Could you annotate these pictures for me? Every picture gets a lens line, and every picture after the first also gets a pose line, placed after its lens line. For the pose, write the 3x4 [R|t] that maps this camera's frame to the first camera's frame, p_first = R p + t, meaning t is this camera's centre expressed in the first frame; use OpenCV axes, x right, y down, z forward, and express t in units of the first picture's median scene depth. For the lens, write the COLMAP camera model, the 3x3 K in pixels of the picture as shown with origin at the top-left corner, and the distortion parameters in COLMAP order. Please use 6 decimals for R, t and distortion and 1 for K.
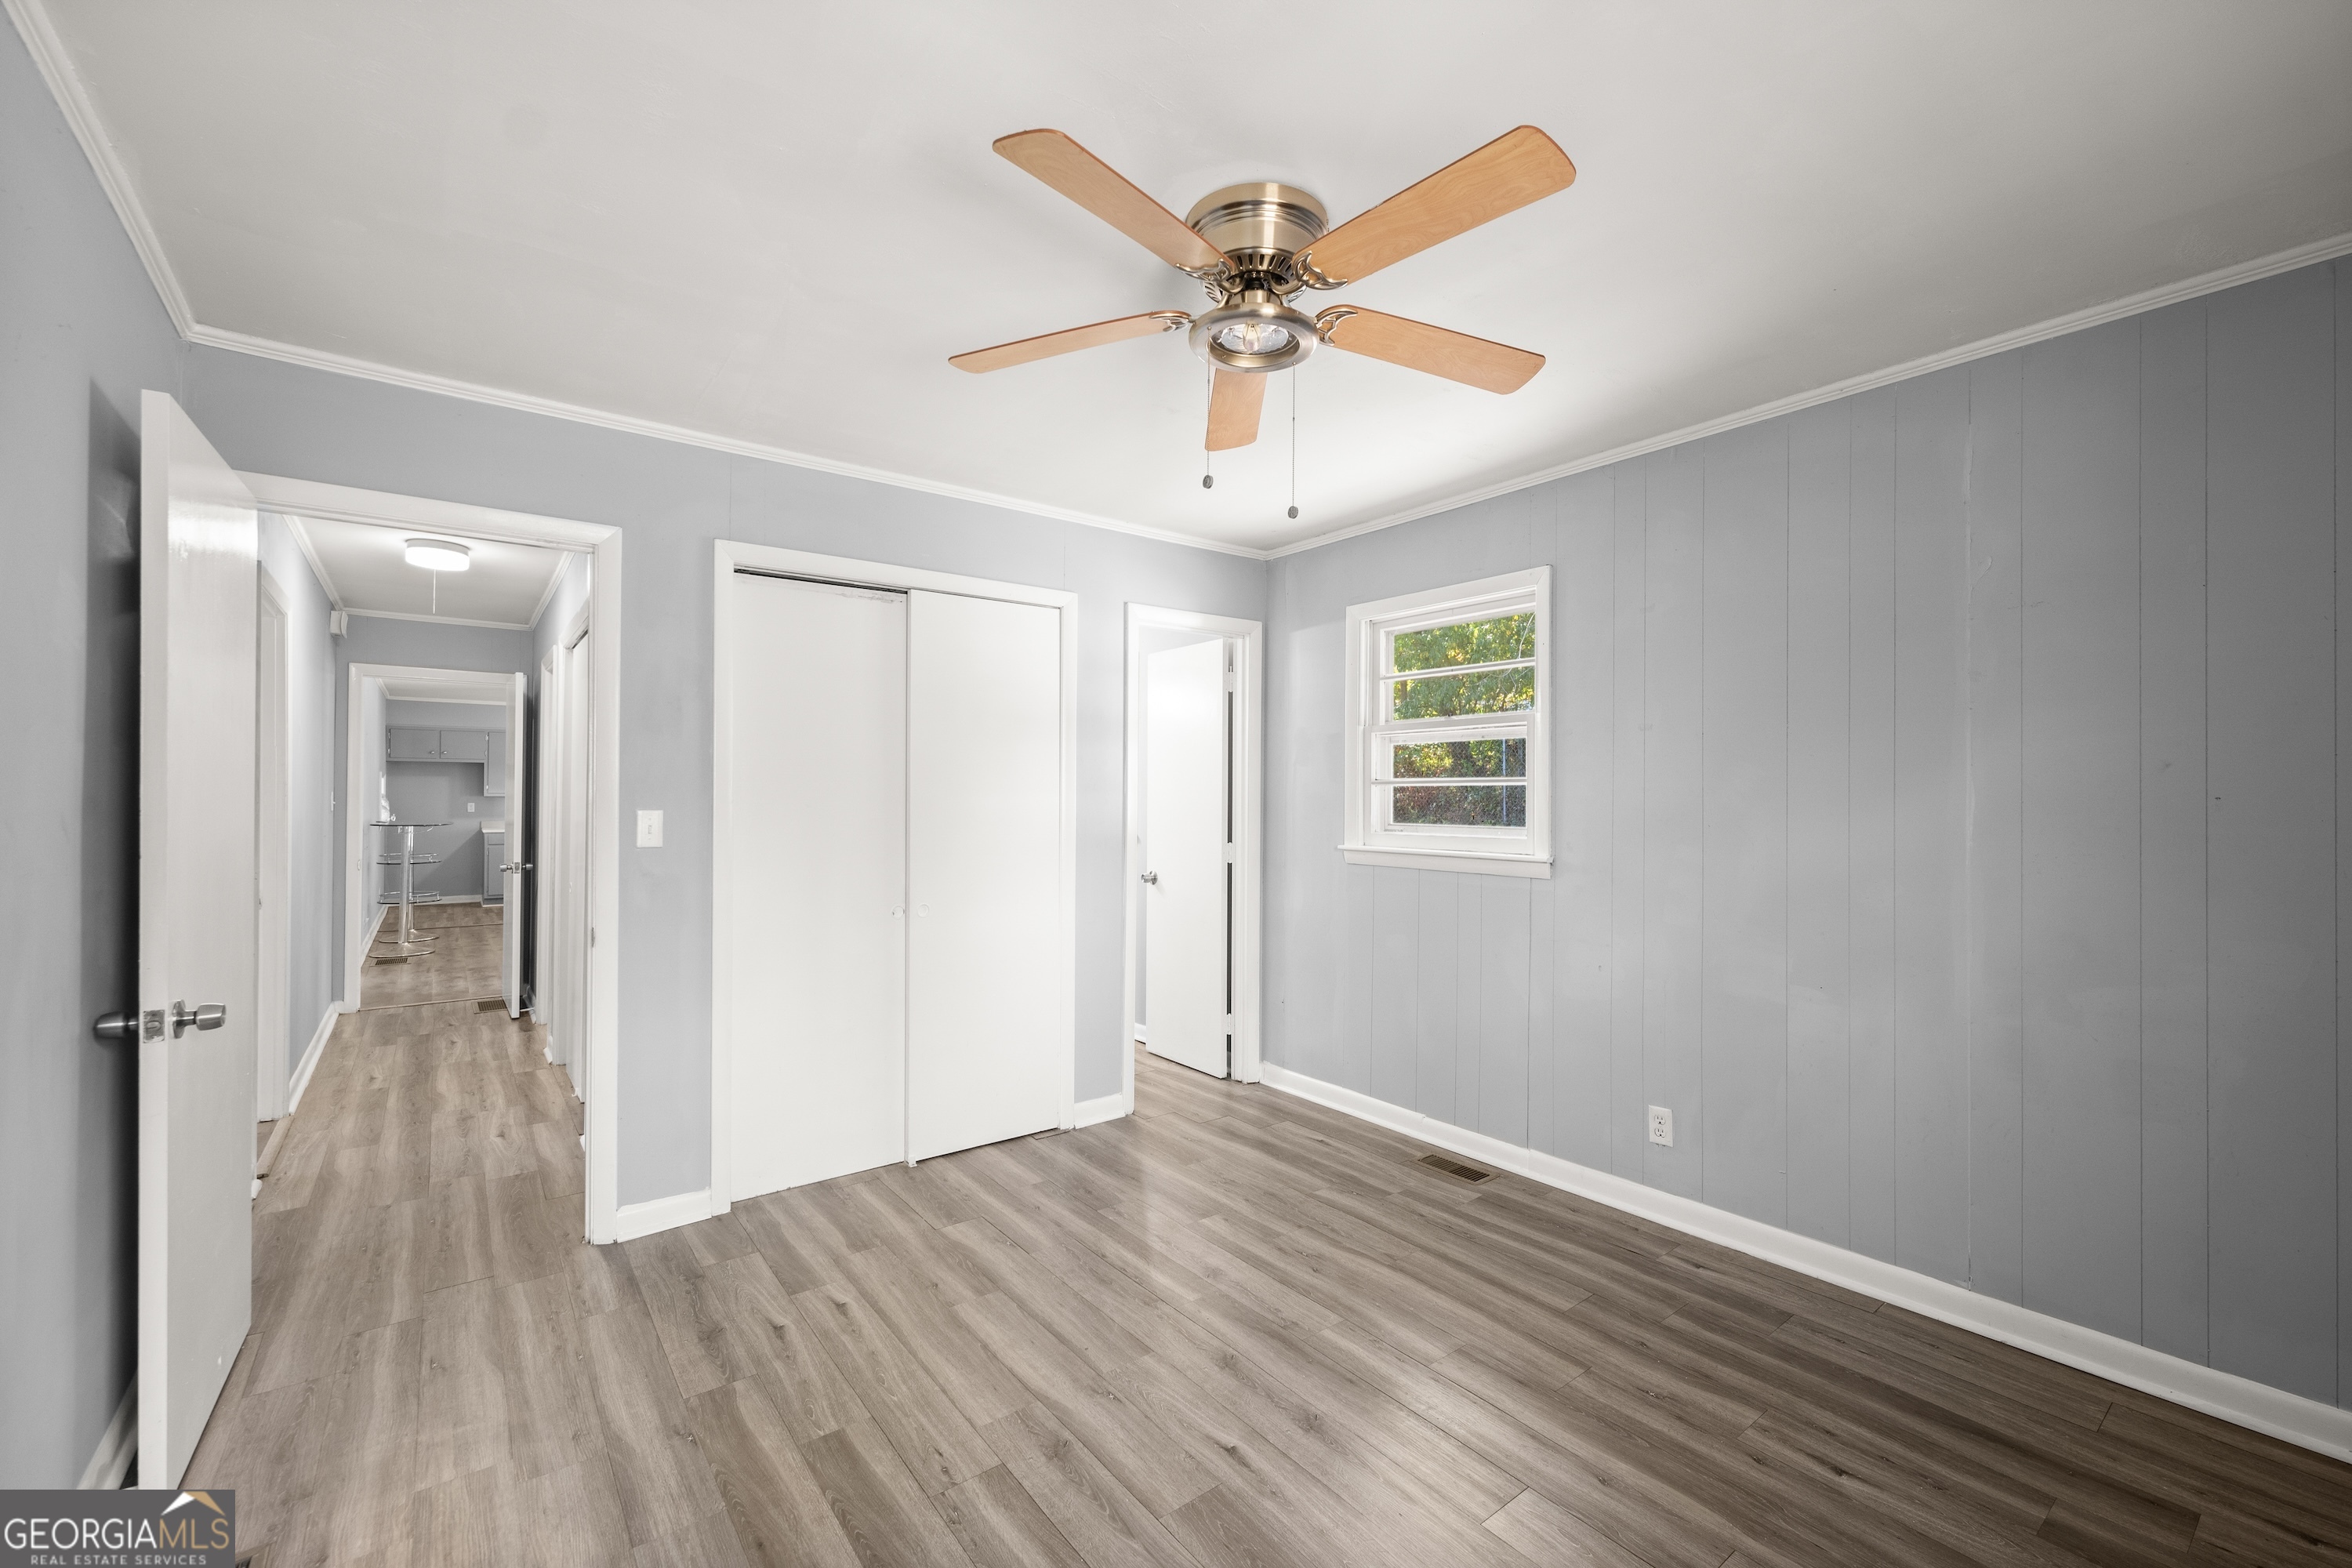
lens RADIAL K [[966.3, 0, 1171.4], [0, 966.3, 776.1], [0, 0, 1]] dist [0.000993, 0.000380]
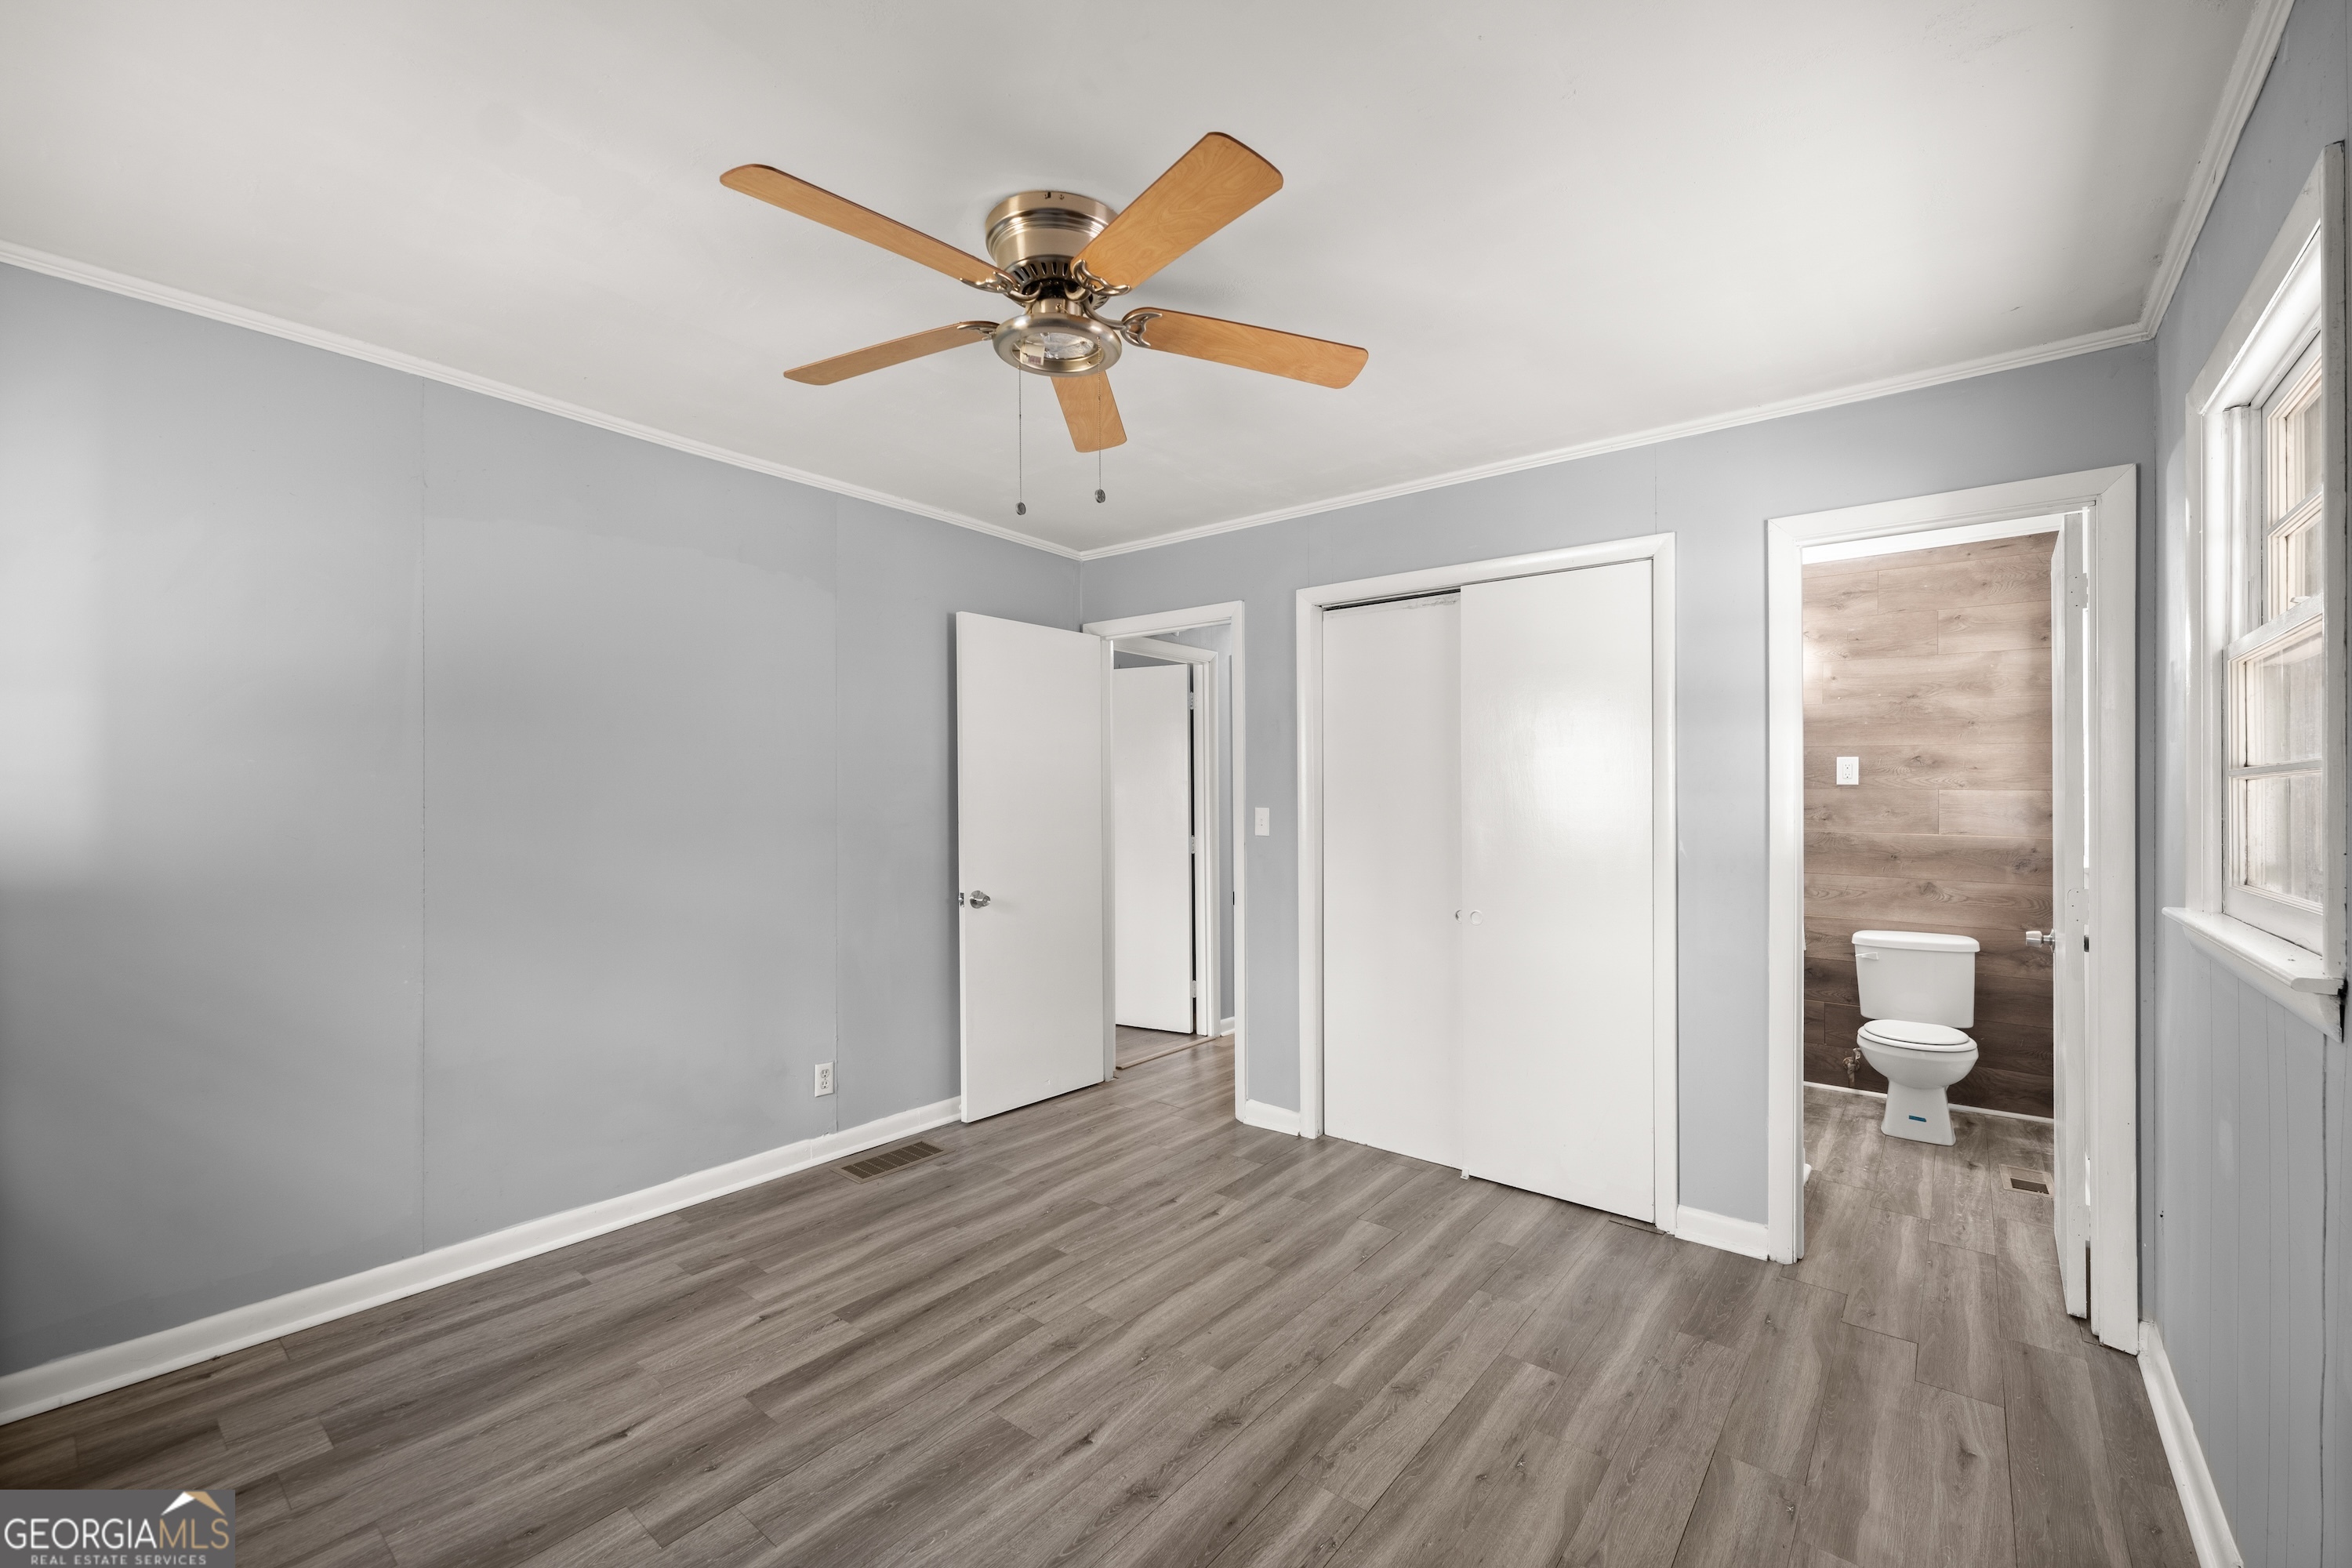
lens RADIAL K [[965.8, 0, 1173.2], [0, 965.8, 795.8], [0, 0, 1]] dist [0.001001, 0.000046]
pose [[0.229589, 0.001207, -0.973287, 0.762270], [0.014793, 0.999879, 0.004730, 0.010751], [0.973175, -0.015483, 0.229544, 0.616320]]
